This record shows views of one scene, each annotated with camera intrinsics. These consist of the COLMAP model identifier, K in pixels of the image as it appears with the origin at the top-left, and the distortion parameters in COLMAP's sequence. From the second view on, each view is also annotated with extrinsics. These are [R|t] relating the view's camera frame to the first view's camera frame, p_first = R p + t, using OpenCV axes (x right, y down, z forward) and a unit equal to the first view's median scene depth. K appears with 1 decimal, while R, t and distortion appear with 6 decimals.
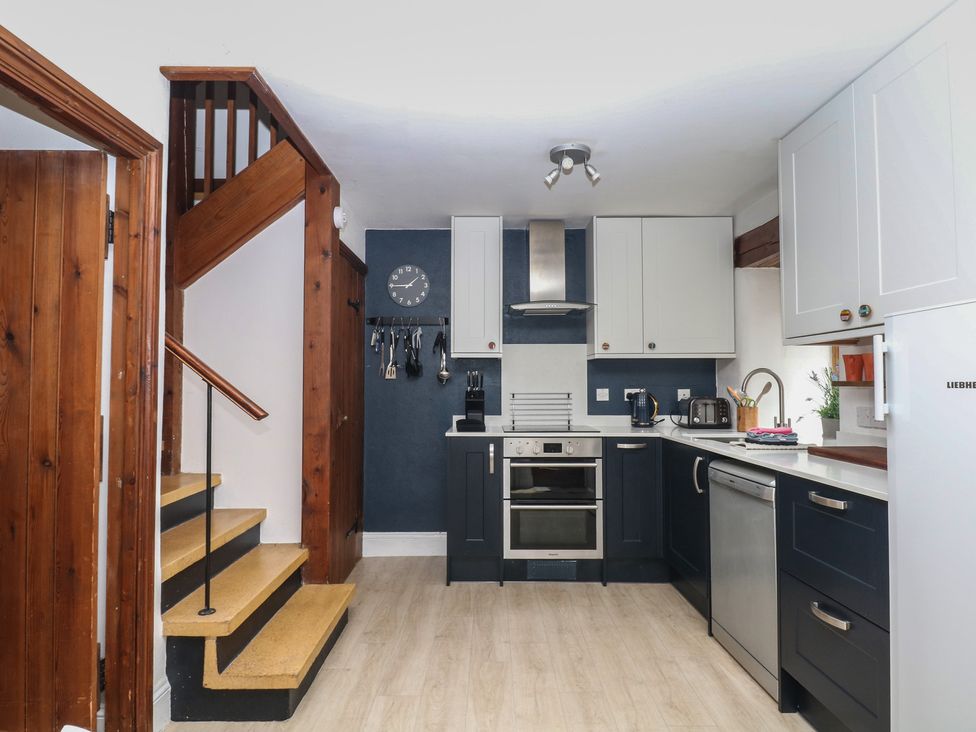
lens RADIAL K [[565.7, 0, 488.0], [0, 565.7, 366.0], [0, 0, 1]] dist [-0.003702, -0.001462]
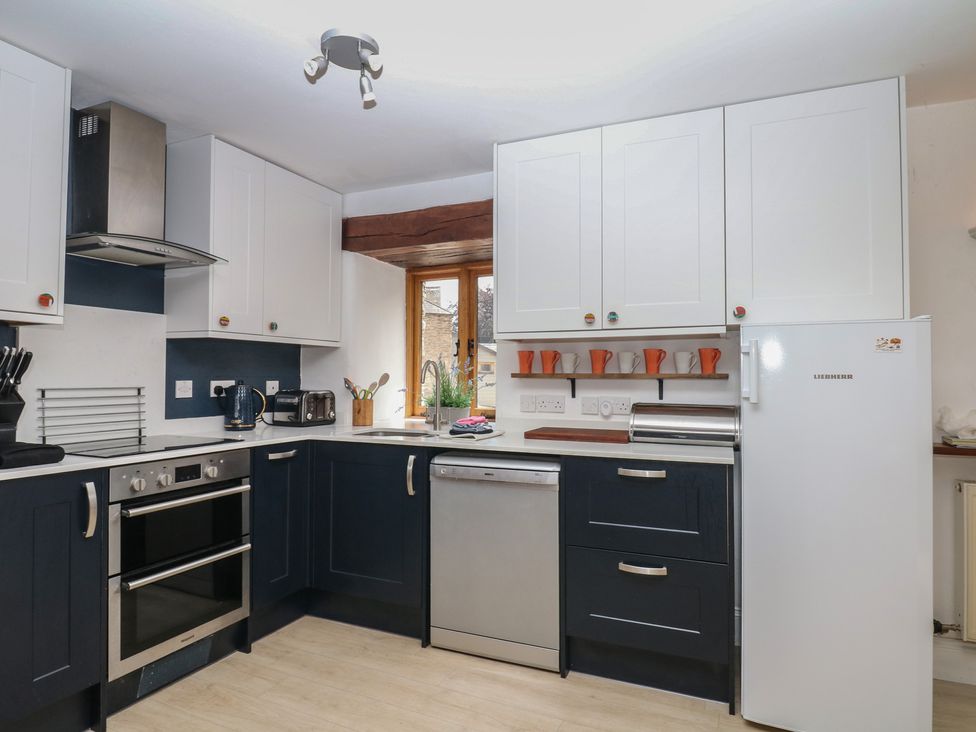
lens RADIAL K [[565.7, 0, 488.0], [0, 565.7, 366.0], [0, 0, 1]] dist [-0.003702, -0.001462]
pose [[0.410382, 0.021053, 0.911671, -0.332128], [-0.034338, 0.999381, -0.007621, 0.016942], [-0.911267, -0.028178, 0.410851, 0.429333]]
